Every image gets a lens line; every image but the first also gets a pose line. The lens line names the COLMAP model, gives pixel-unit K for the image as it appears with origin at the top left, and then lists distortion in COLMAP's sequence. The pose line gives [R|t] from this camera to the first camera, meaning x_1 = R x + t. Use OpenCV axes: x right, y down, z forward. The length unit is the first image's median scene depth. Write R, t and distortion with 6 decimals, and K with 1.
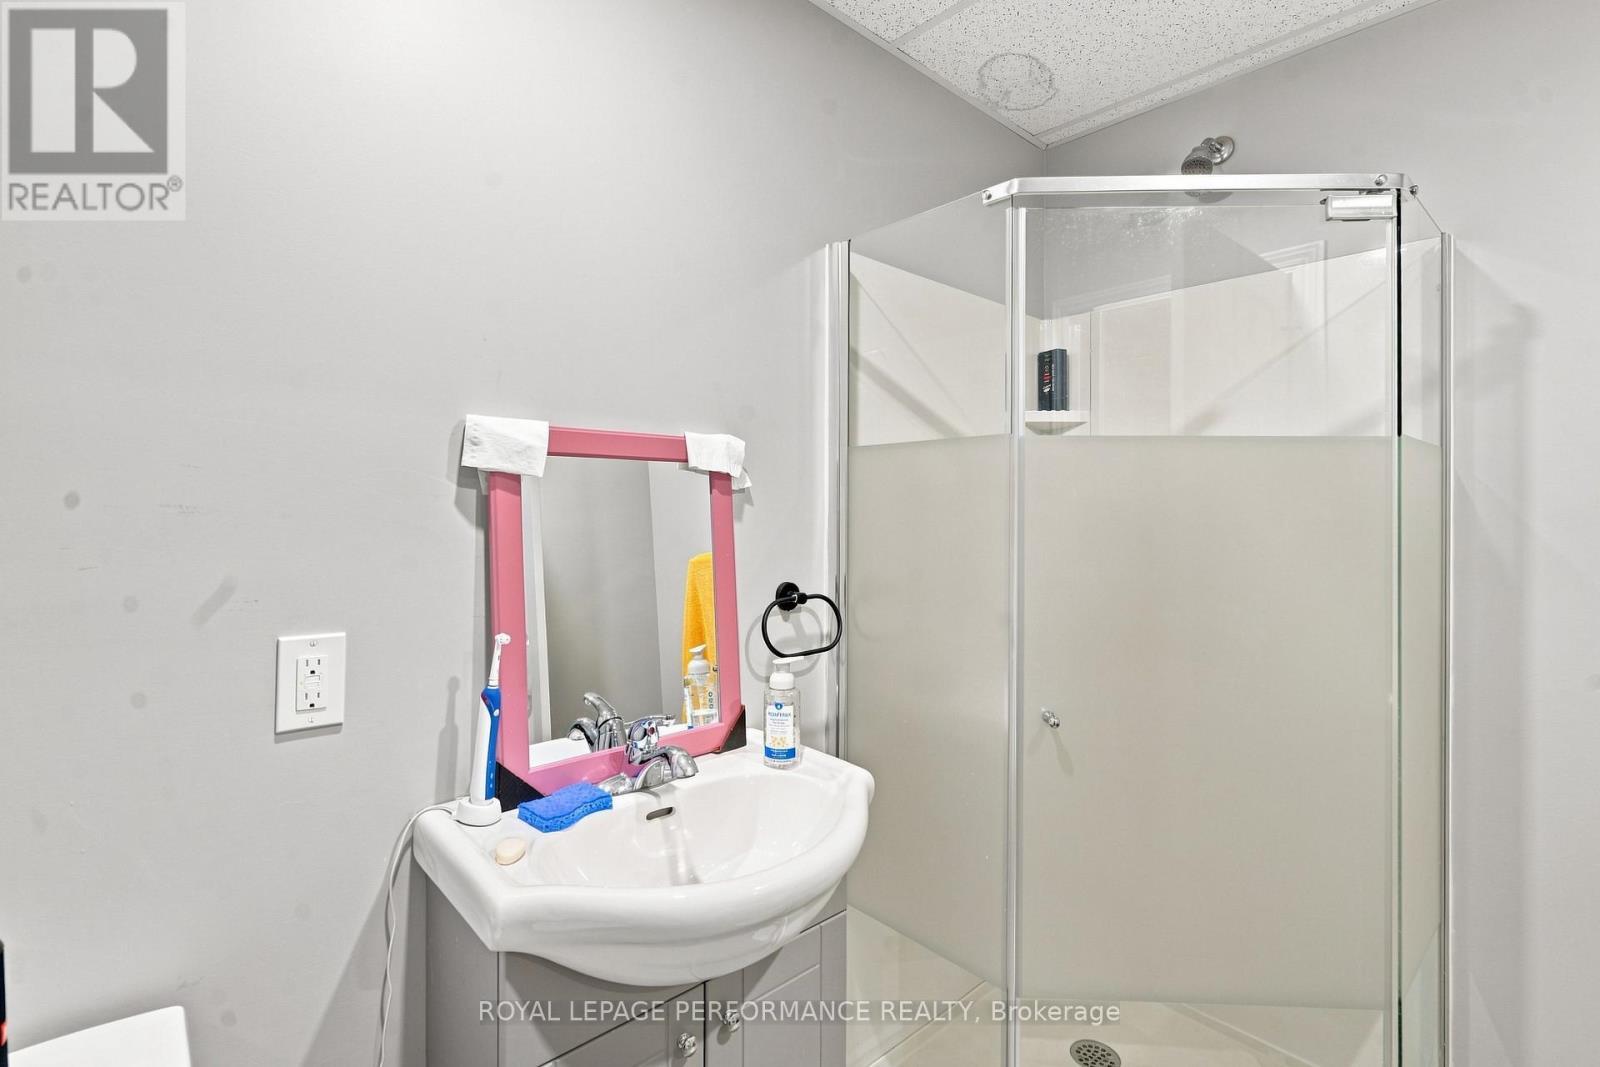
lens RADIAL K [[756.3, 0, 845.0], [0, 756.3, 513.5], [0, 0, 1]] dist [-0.021063, 0.000148]
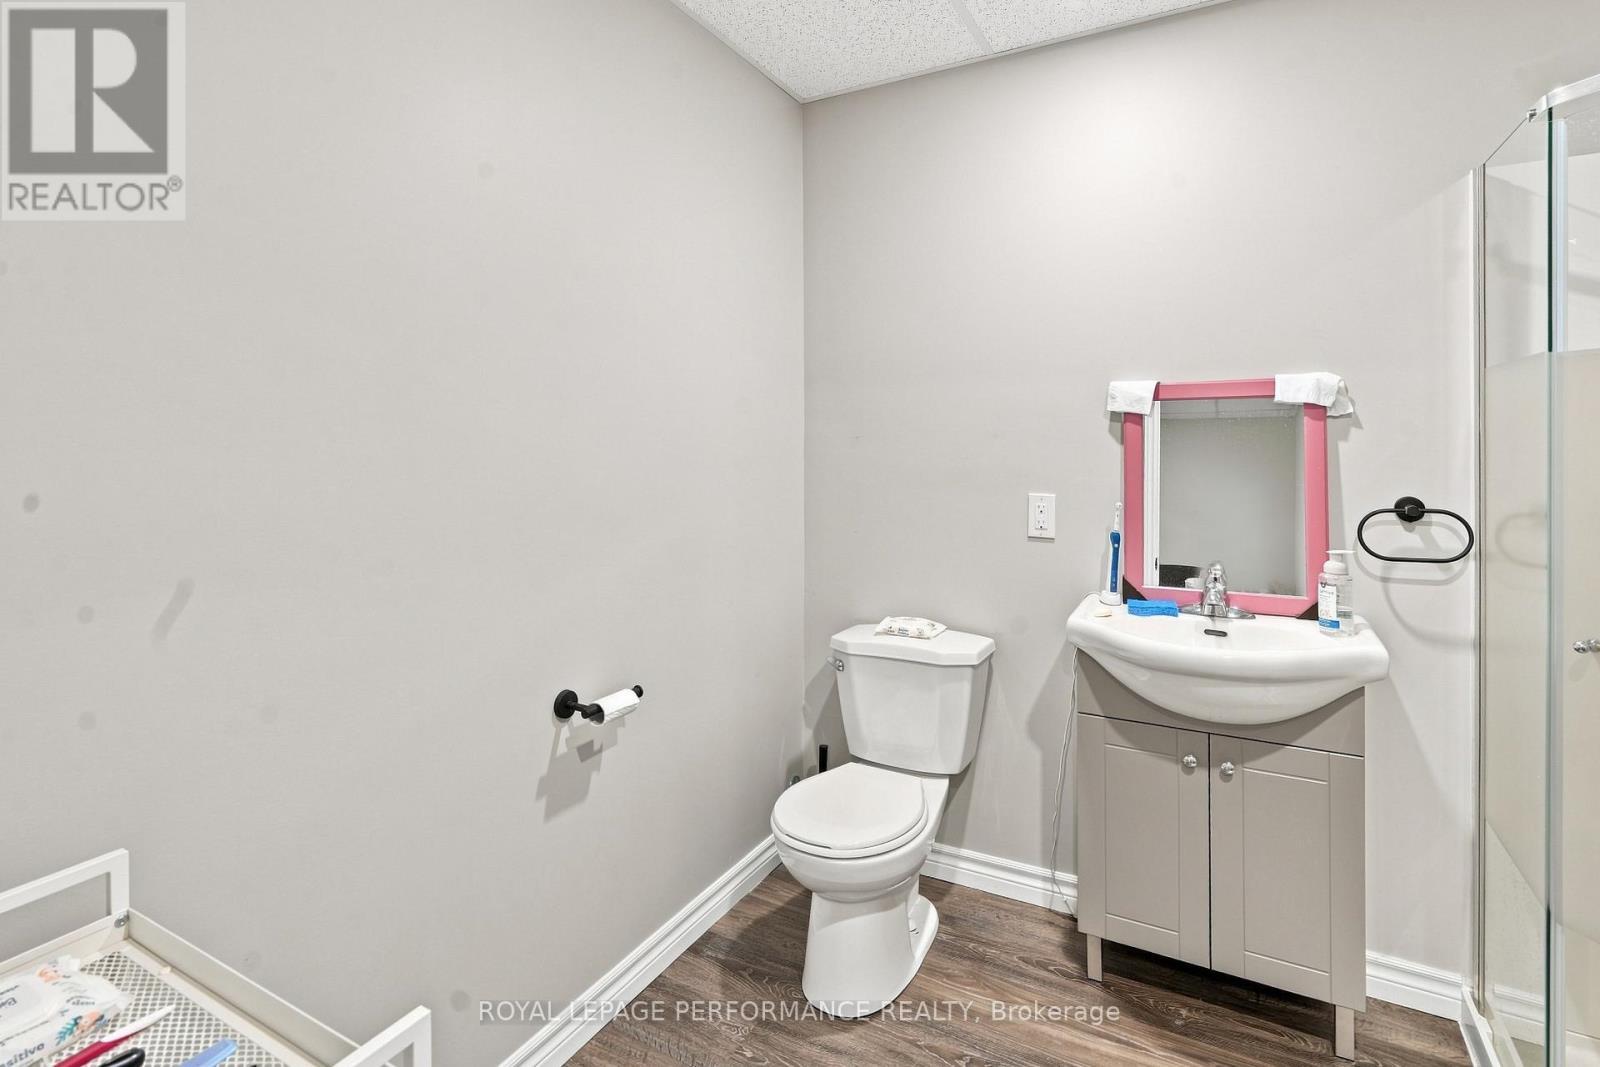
lens RADIAL K [[756.3, 0, 845.0], [0, 756.3, 513.5], [0, 0, 1]] dist [-0.021063, 0.000148]
pose [[0.336714, 0.081054, -0.938112, 0.985218], [0.006220, 0.996075, 0.088294, 0.019556], [0.941587, -0.035564, 0.334888, -0.226271]]
